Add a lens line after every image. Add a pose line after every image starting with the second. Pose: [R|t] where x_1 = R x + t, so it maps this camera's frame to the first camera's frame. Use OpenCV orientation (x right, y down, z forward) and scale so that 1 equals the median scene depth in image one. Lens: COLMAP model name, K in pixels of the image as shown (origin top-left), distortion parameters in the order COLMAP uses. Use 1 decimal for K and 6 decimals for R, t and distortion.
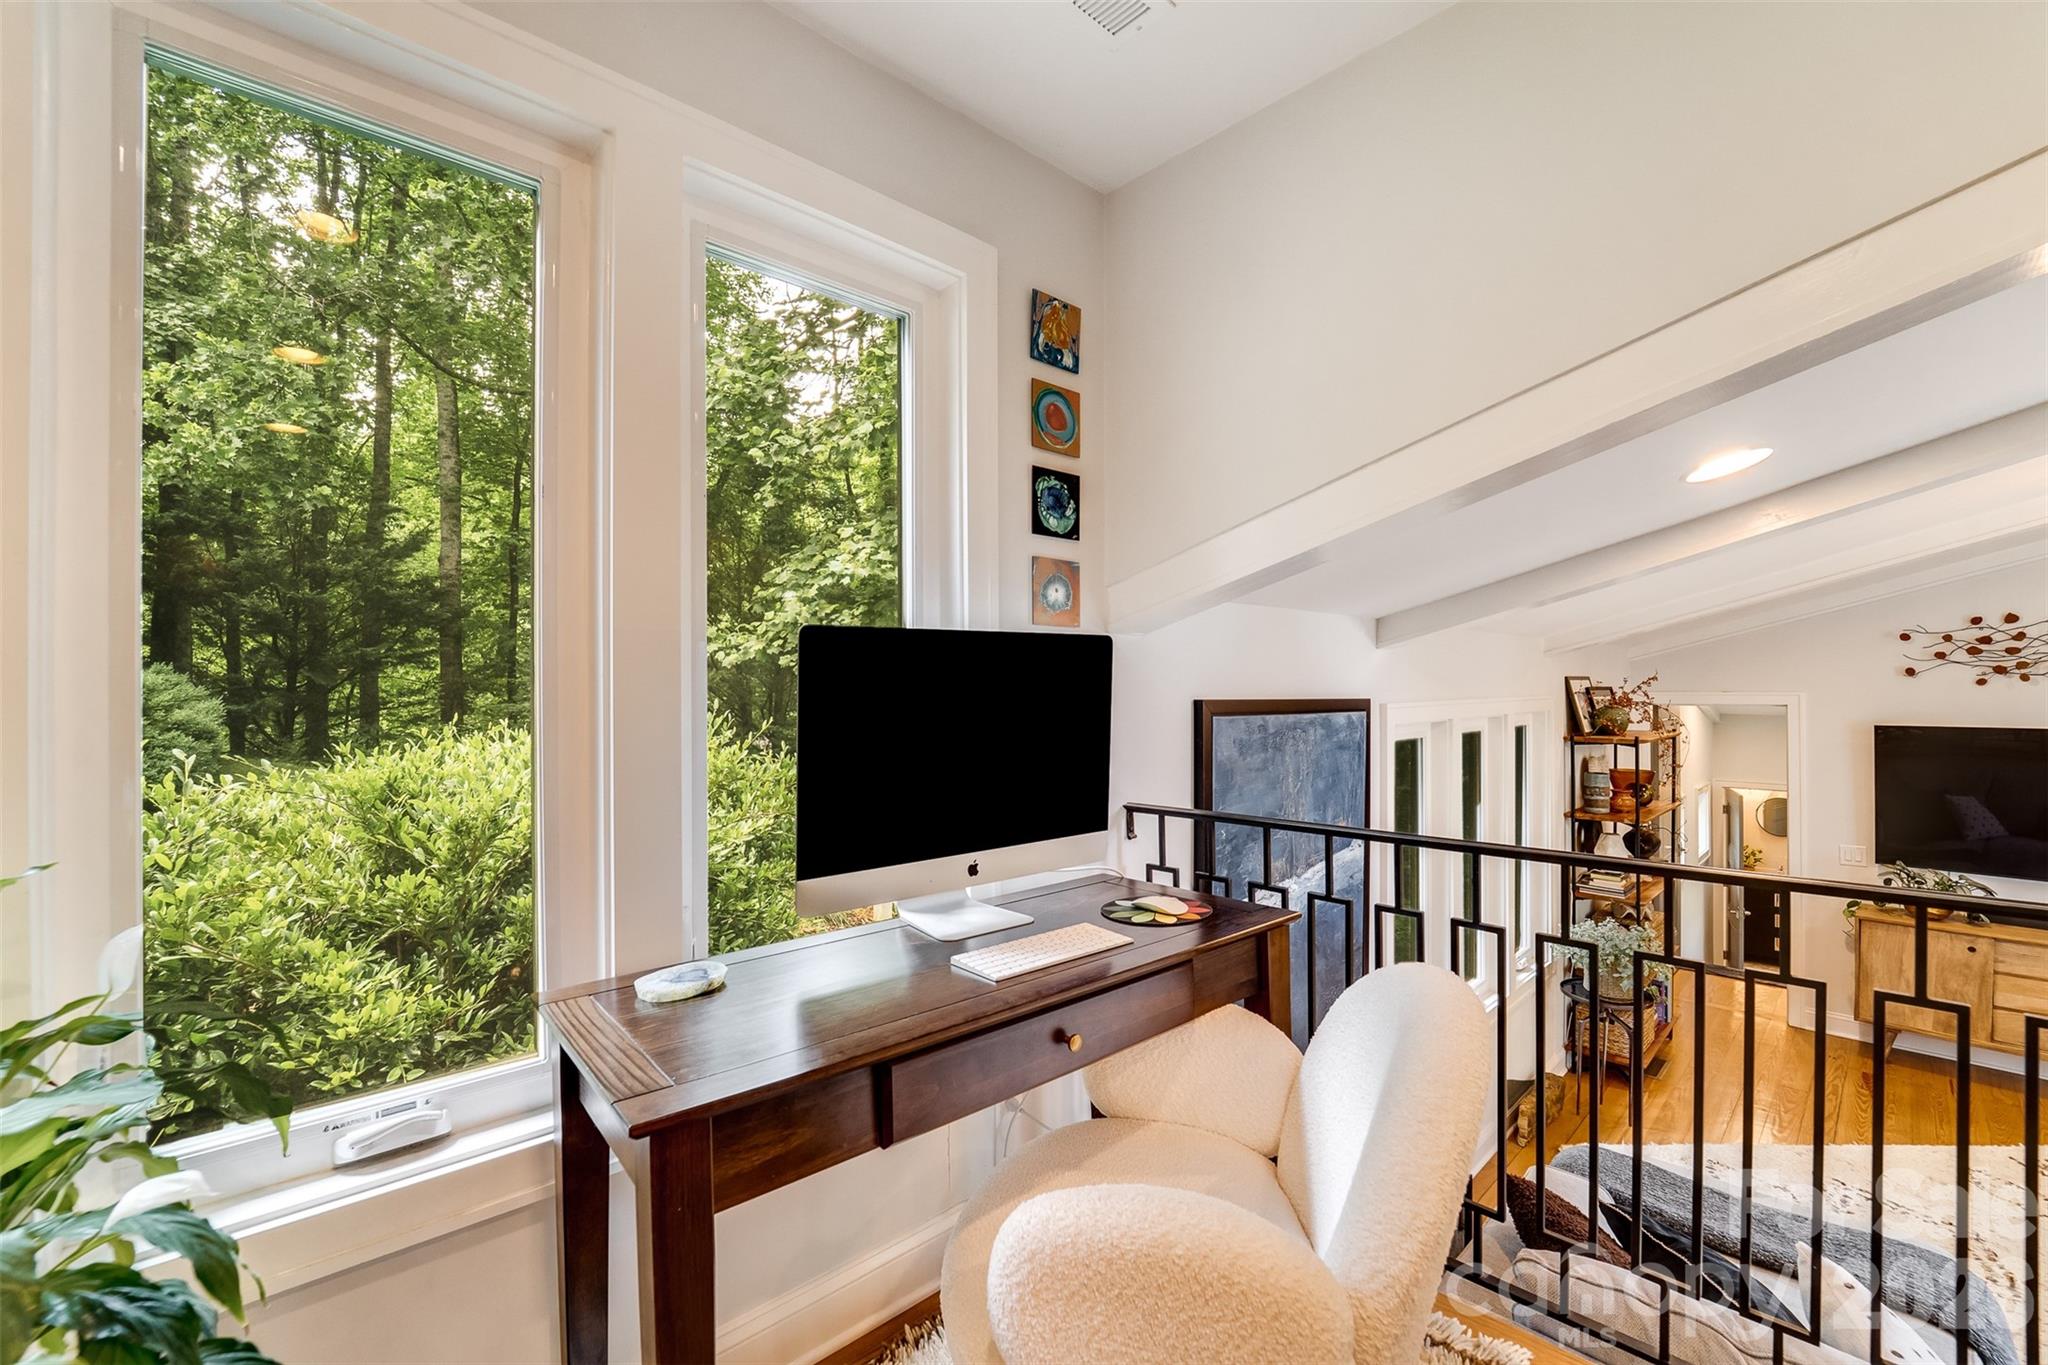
lens RADIAL K [[857.8, 0, 1035.3], [0, 857.8, 680.8], [0, 0, 1]] dist [-0.025482, 0.001471]
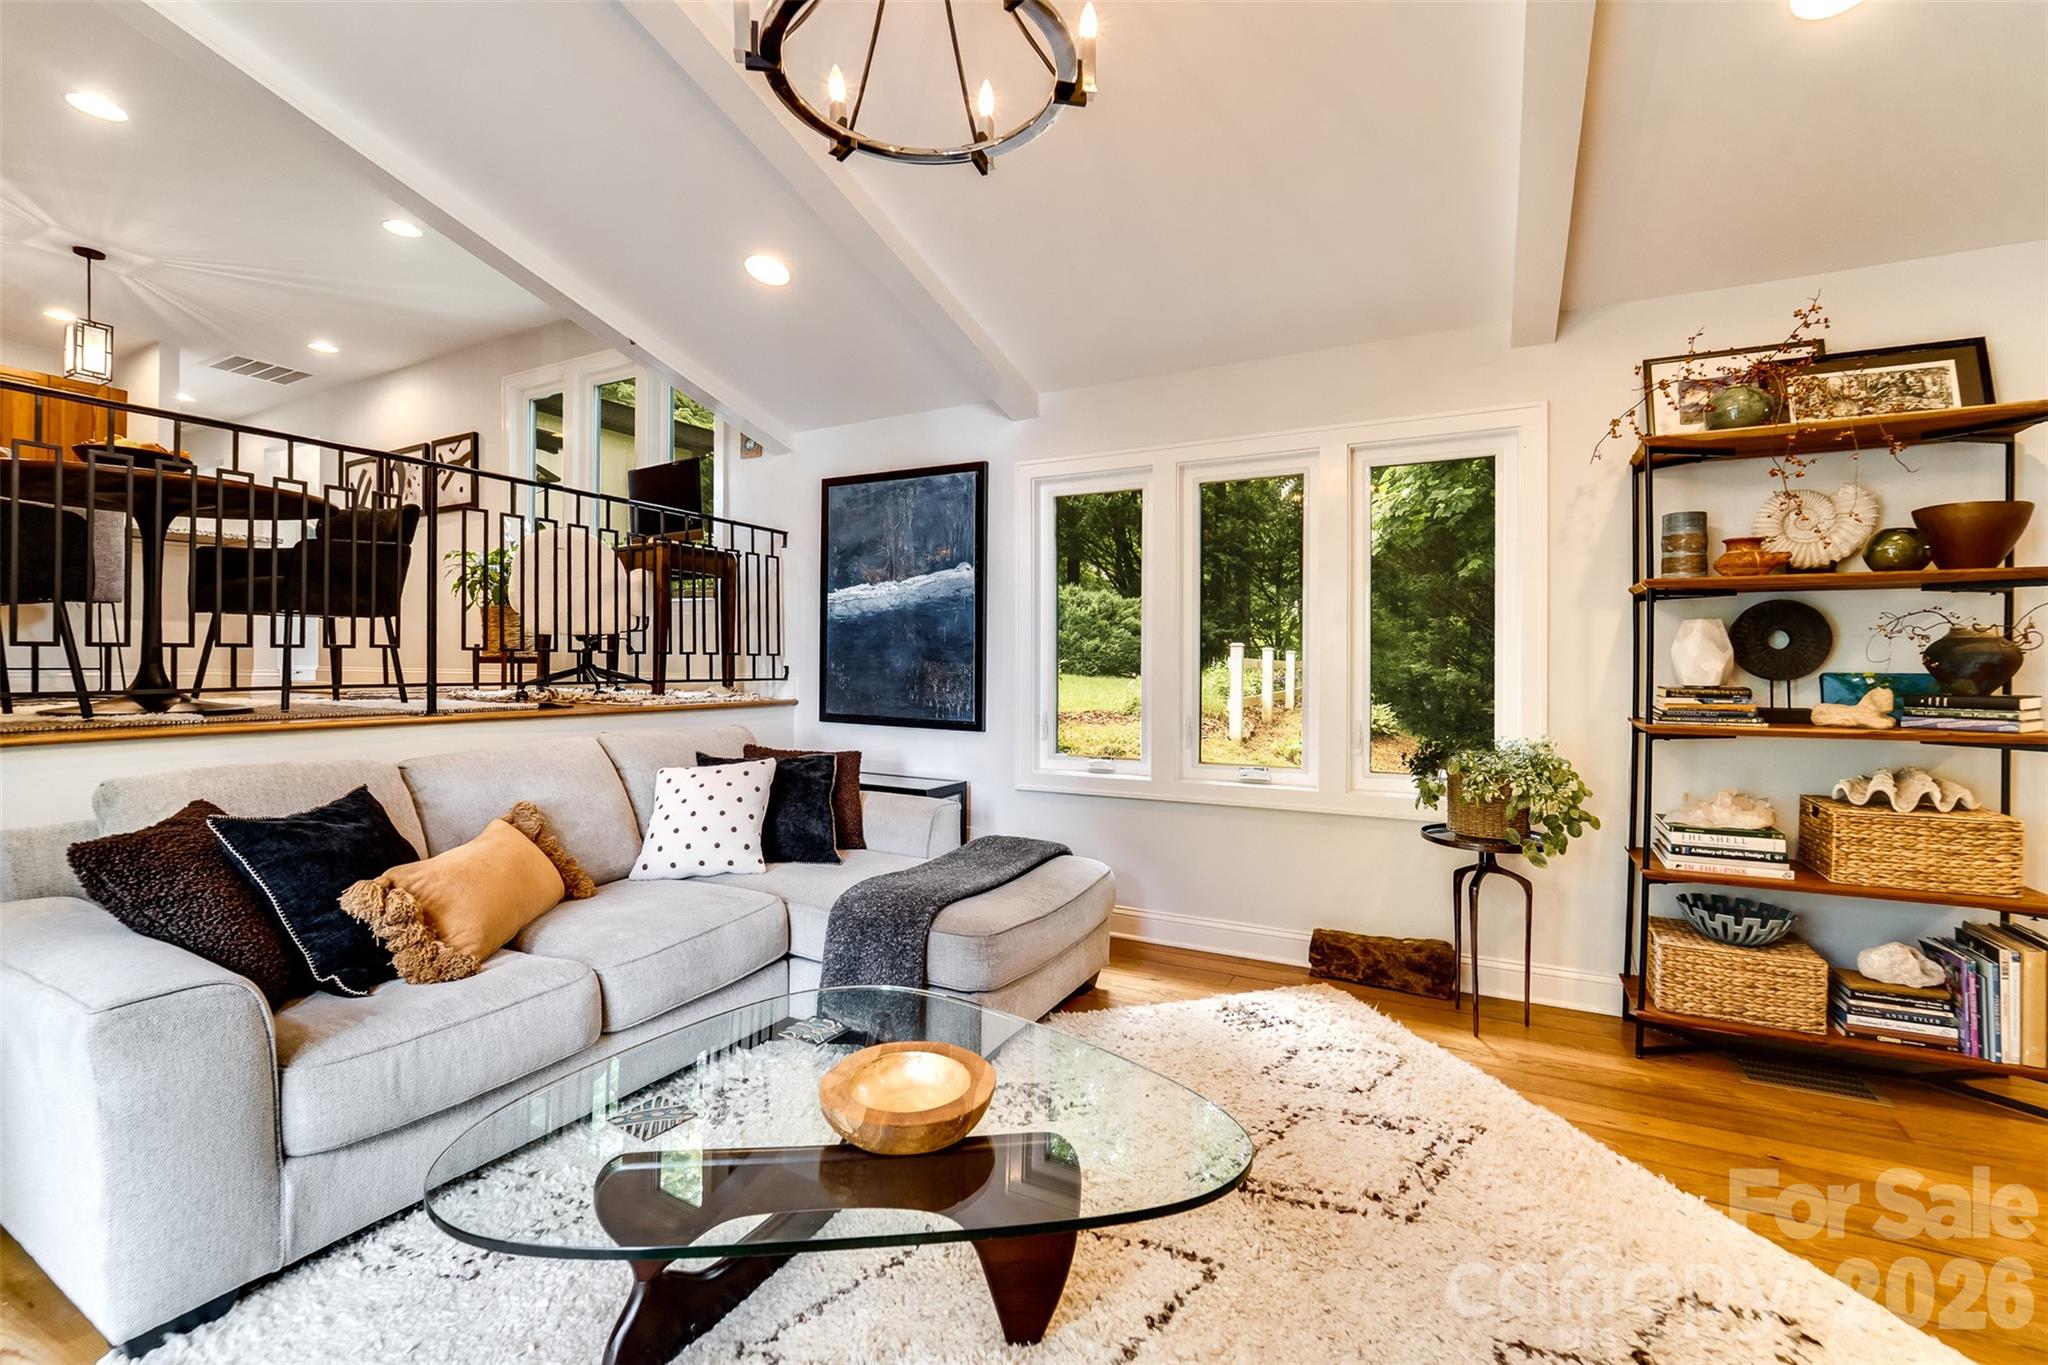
lens RADIAL K [[857.8, 0, 1035.3], [0, 857.8, 675.2], [0, 0, 1]] dist [-0.025482, 0.001471]
pose [[0.318771, 0.016891, -0.947681, 1.851869], [-0.005843, 0.999857, 0.015855, 0.365710], [0.947814, 0.000483, 0.318824, 0.710777]]
